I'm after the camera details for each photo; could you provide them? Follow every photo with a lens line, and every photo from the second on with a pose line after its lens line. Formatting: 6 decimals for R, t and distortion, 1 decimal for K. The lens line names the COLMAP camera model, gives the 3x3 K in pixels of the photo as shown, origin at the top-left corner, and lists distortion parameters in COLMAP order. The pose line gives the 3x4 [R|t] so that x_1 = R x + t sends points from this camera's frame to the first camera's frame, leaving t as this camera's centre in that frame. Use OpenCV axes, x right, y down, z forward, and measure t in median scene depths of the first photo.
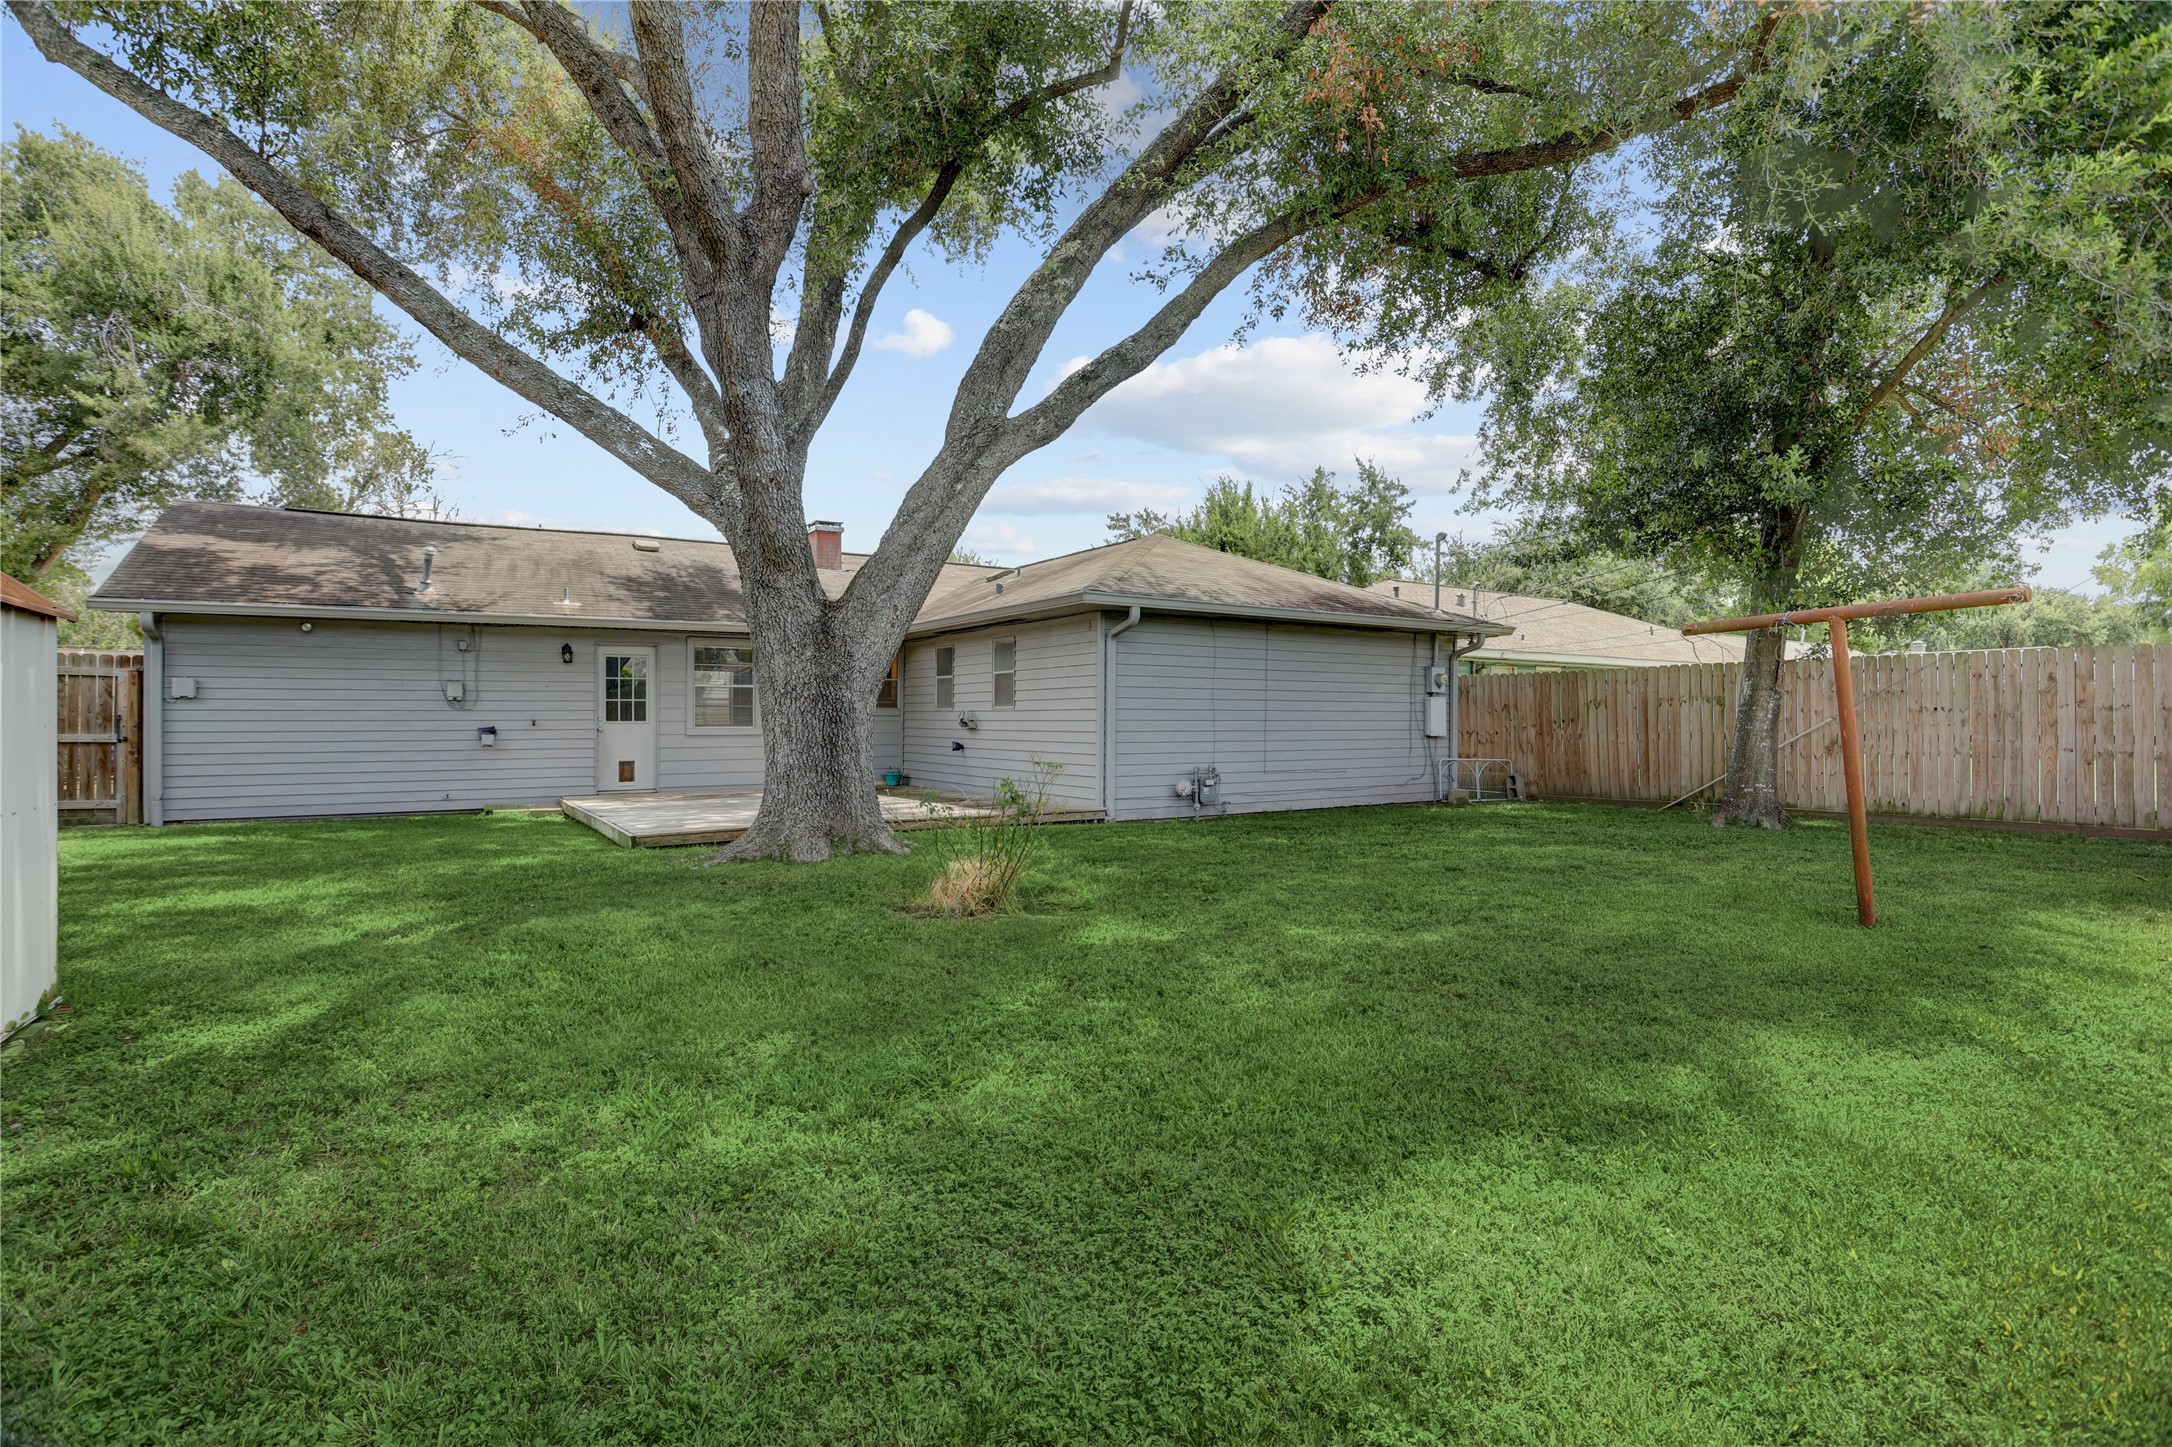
lens RADIAL K [[1136.9, 0, 1086.0], [0, 1136.9, 723.5], [0, 0, 1]] dist [-0.003454, -0.000678]
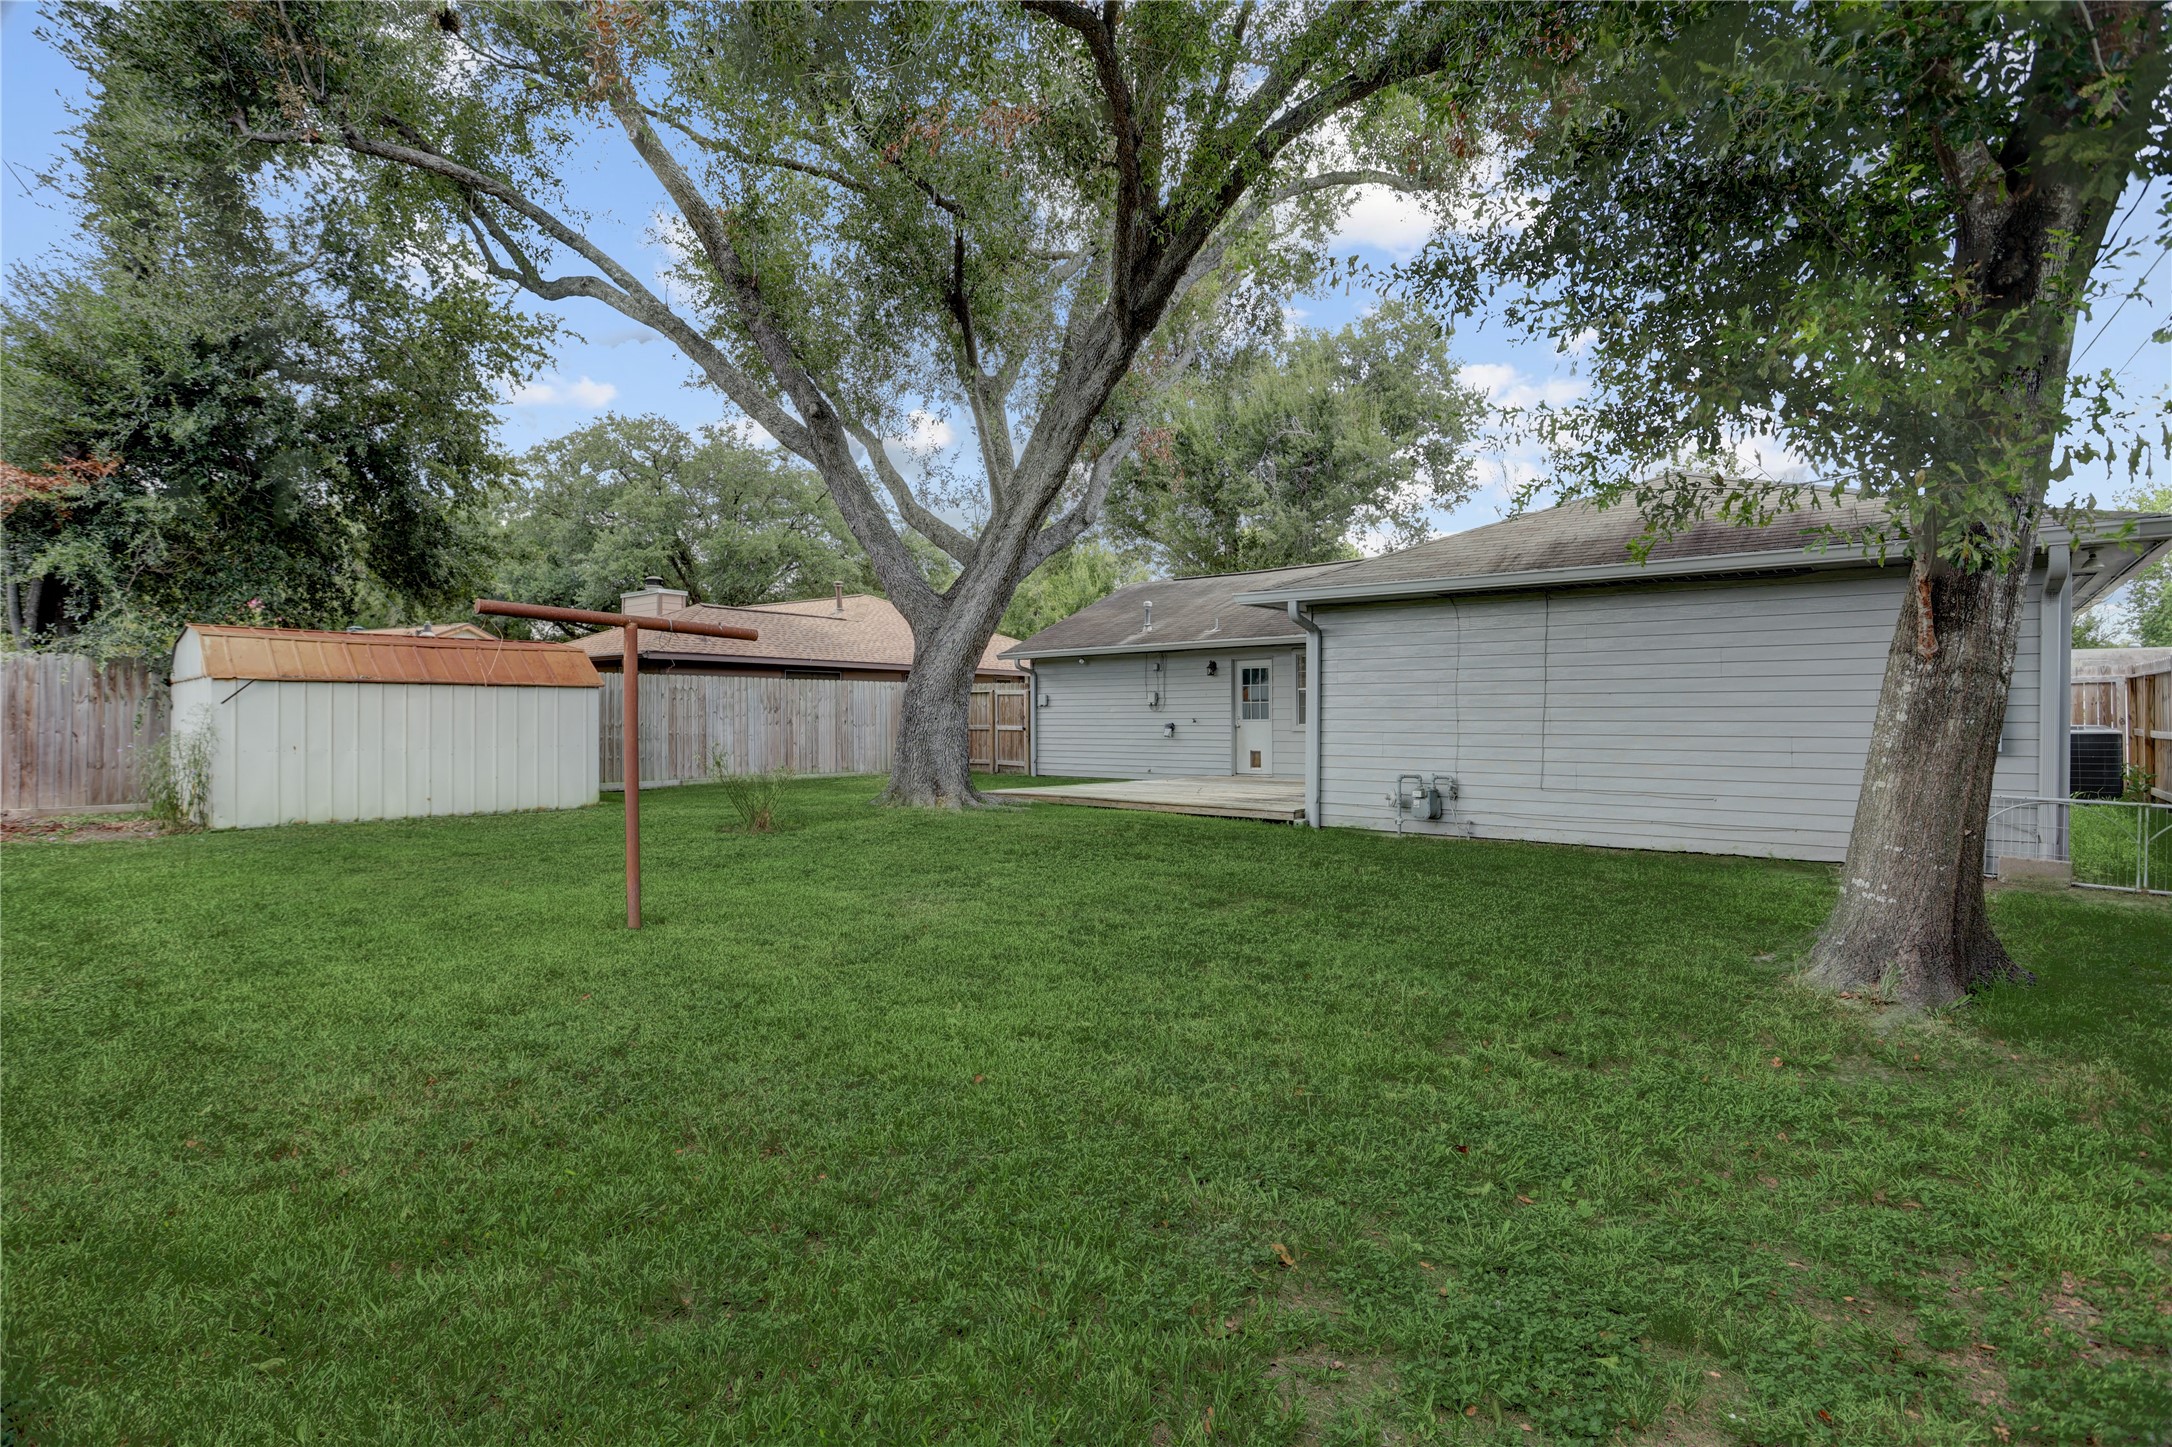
lens RADIAL K [[1136.9, 0, 1086.0], [0, 1136.9, 723.5], [0, 0, 1]] dist [-0.003454, -0.000678]
pose [[0.254174, 0.005488, -0.967143, 0.812041], [-0.004140, 0.999981, 0.004586, -0.002705], [0.967150, 0.002838, 0.254191, 0.524550]]
